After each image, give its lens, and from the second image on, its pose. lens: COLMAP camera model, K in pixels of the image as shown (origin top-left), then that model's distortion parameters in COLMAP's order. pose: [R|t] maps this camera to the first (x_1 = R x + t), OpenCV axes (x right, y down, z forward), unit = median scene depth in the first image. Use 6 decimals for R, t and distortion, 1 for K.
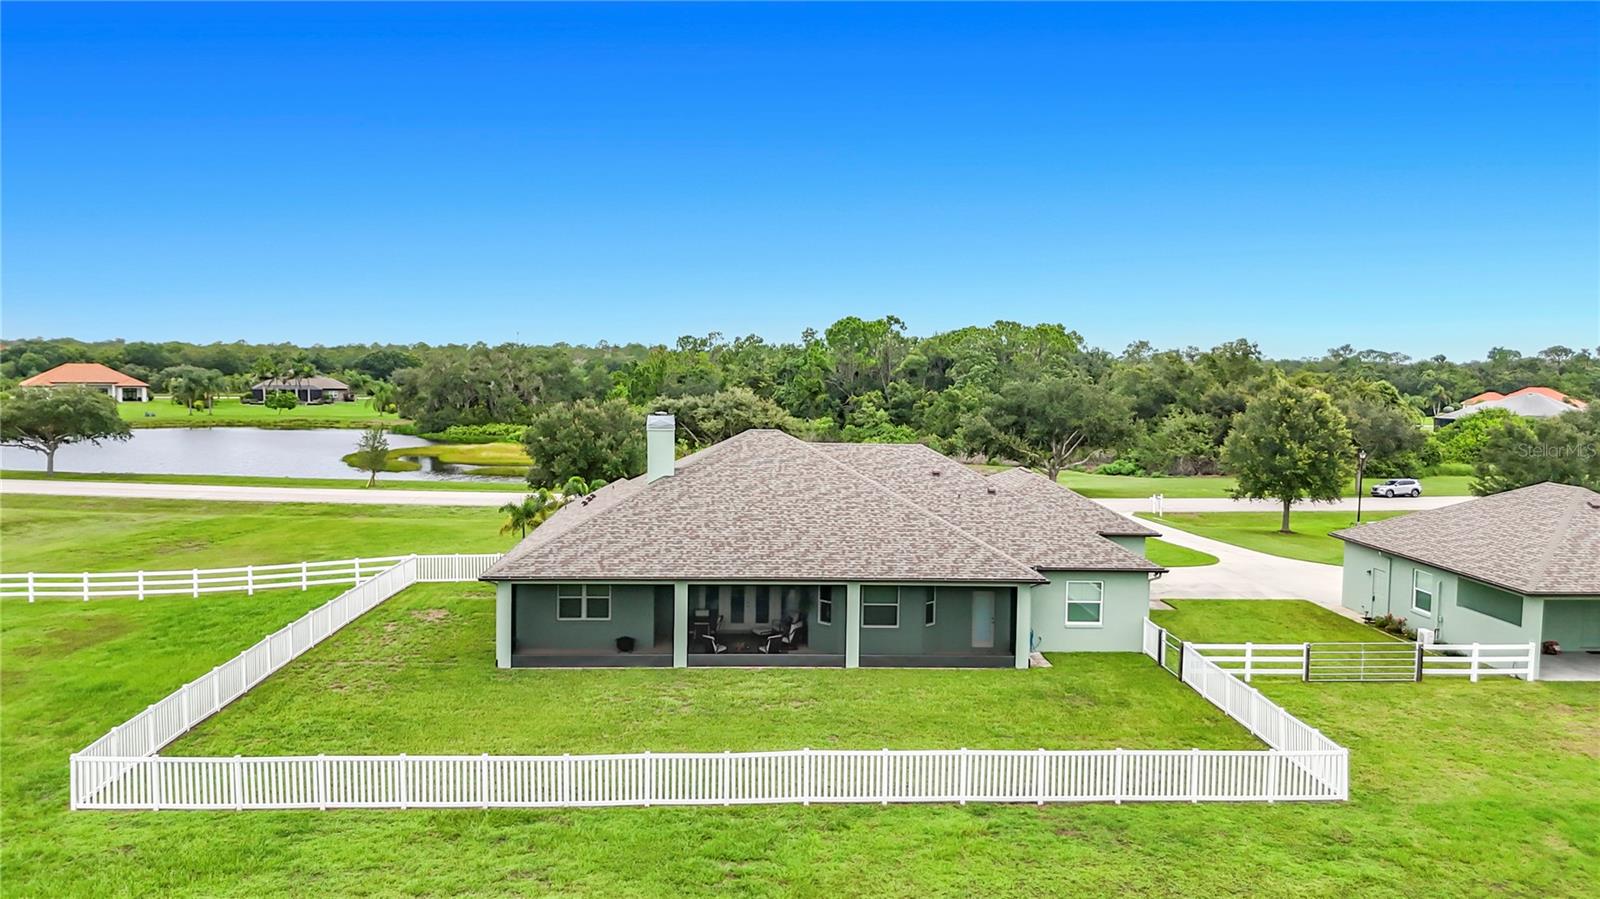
lens RADIAL K [[1206.9, 0, 803.6], [0, 1206.9, 467.6], [0, 0, 1]] dist [0.029506, -0.046721]
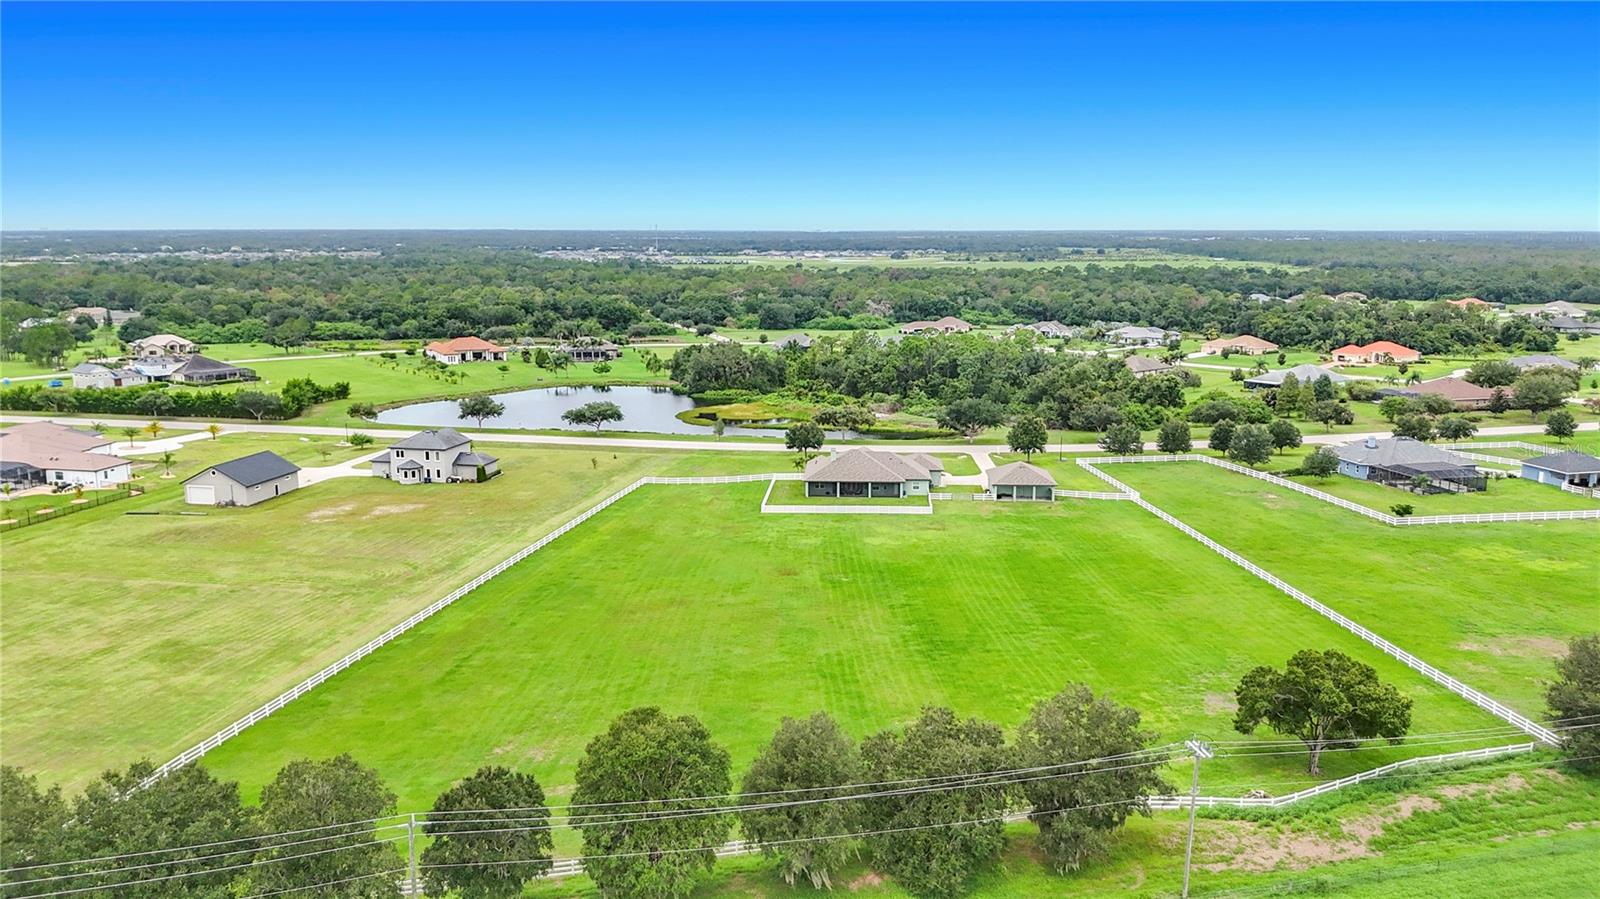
lens RADIAL K [[1215.6, 0, 804.2], [0, 1215.6, 451.4], [0, 0, 1]] dist [0.054023, -0.092891]
pose [[0.994771, 0.002363, -0.102103, 0.273366], [0.006939, 0.995858, 0.090658, -0.485405], [0.101894, -0.090892, 0.990634, -3.989978]]
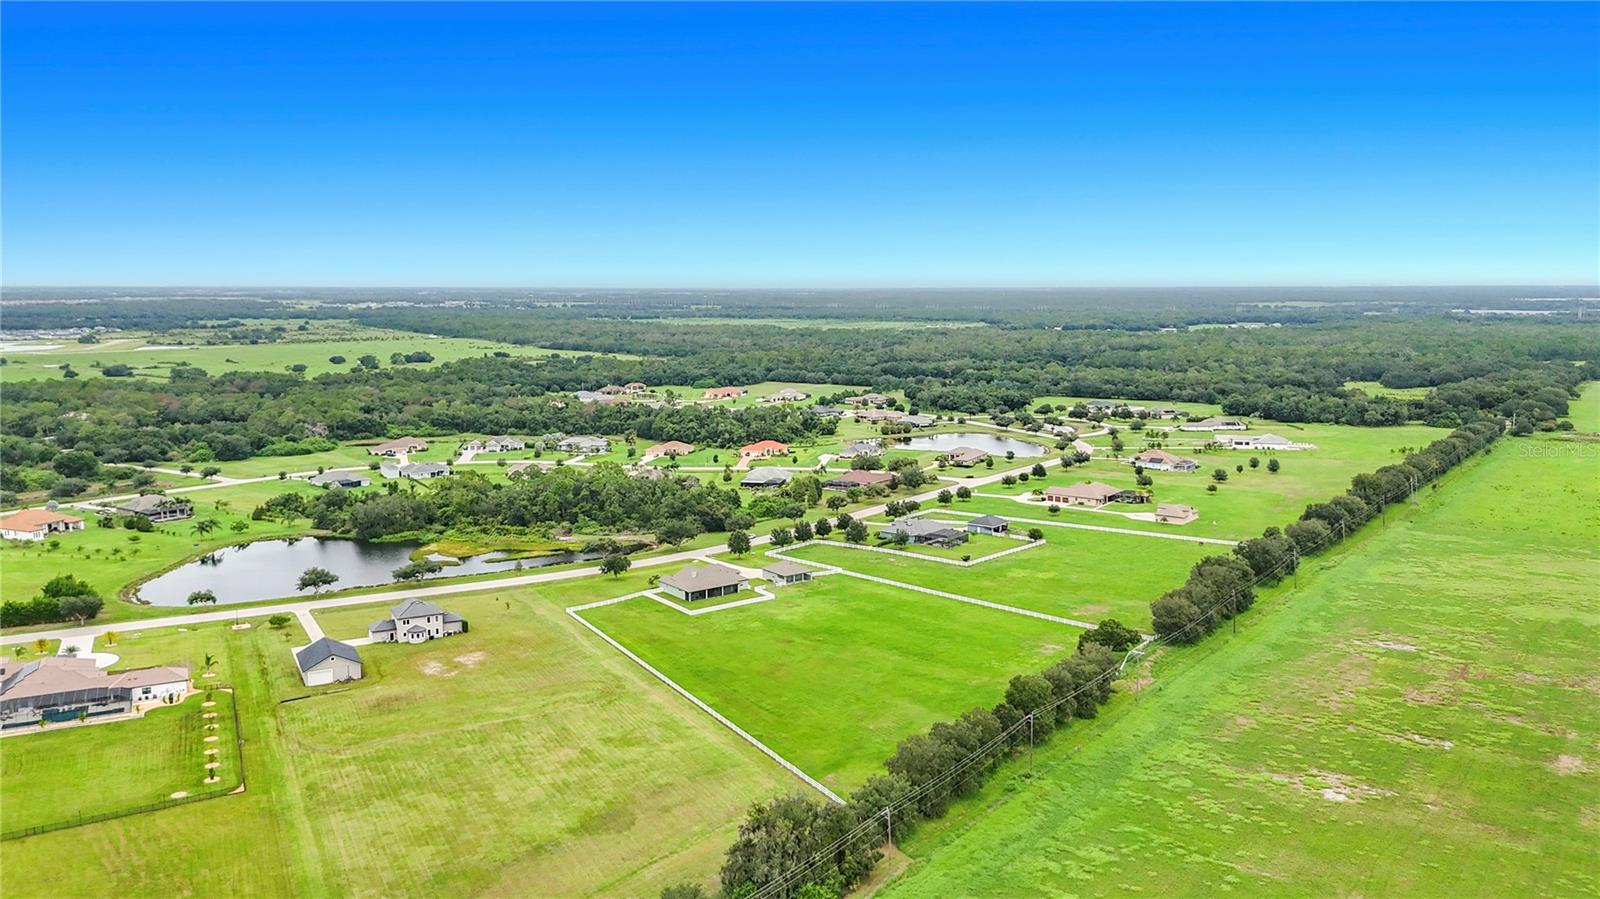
lens RADIAL K [[1203.8, 0, 808.0], [0, 1203.8, 455.5], [0, 0, 1]] dist [0.083533, -0.138433]
pose [[0.829199, -0.095746, 0.550692, -3.872999], [0.063397, 0.994972, 0.077530, -1.385221], [-0.555346, -0.029375, 0.831100, -6.147154]]
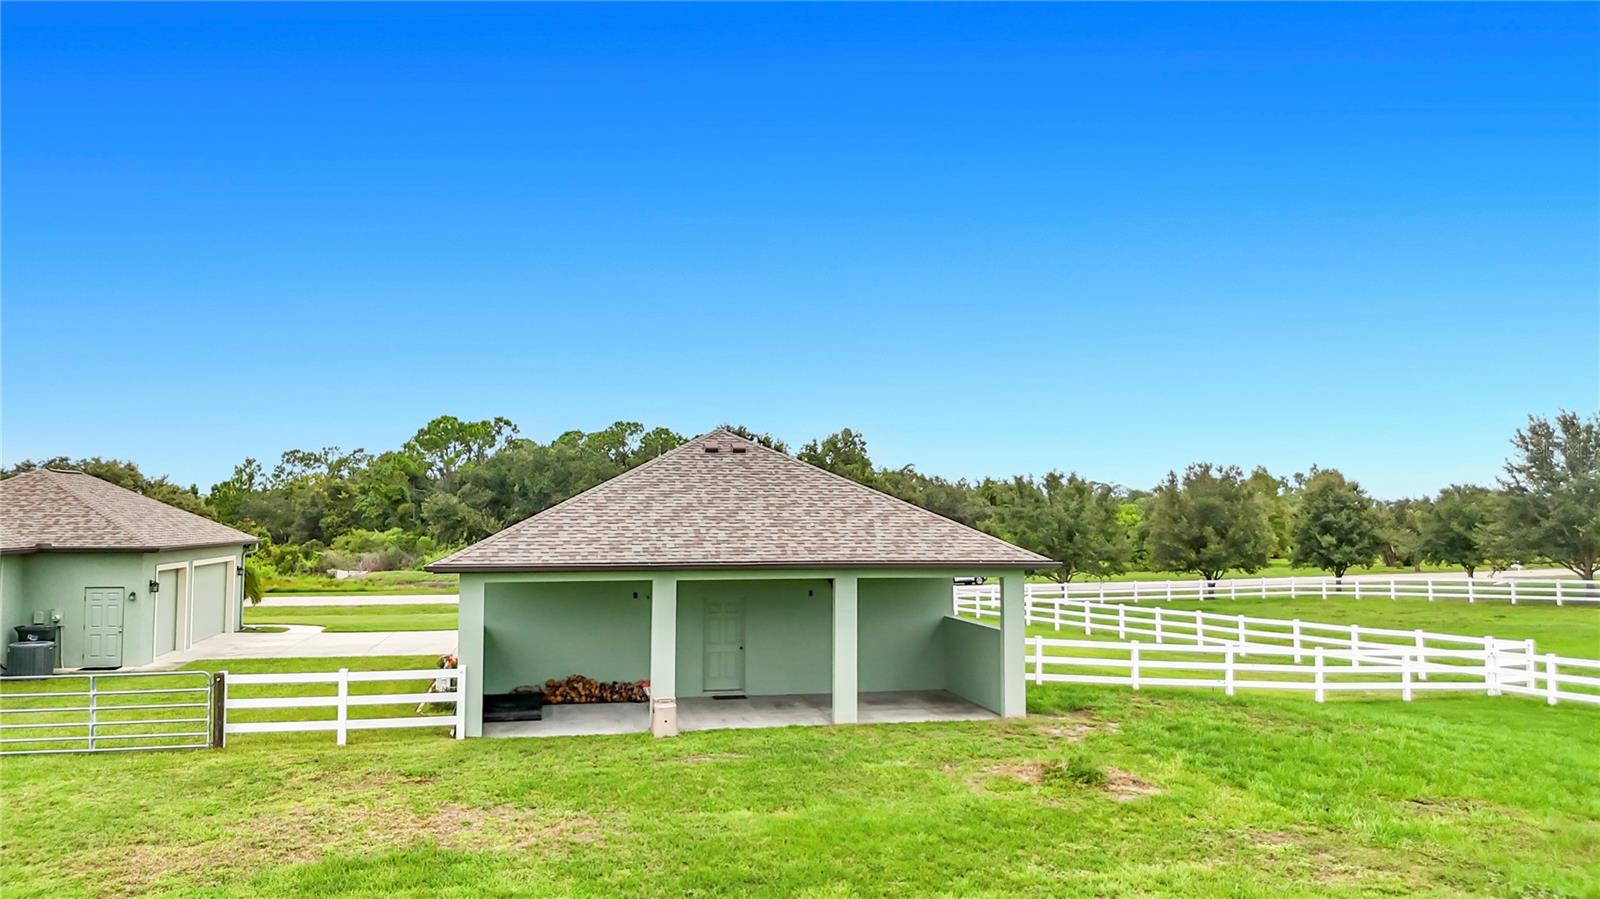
lens RADIAL K [[1206.9, 0, 803.6], [0, 1206.9, 467.6], [0, 0, 1]] dist [0.029506, -0.046721]
pose [[0.986925, -0.006370, 0.161056, 0.590826], [0.027033, 0.991606, -0.126435, 0.115564], [-0.158899, 0.129136, 0.978813, 0.397949]]
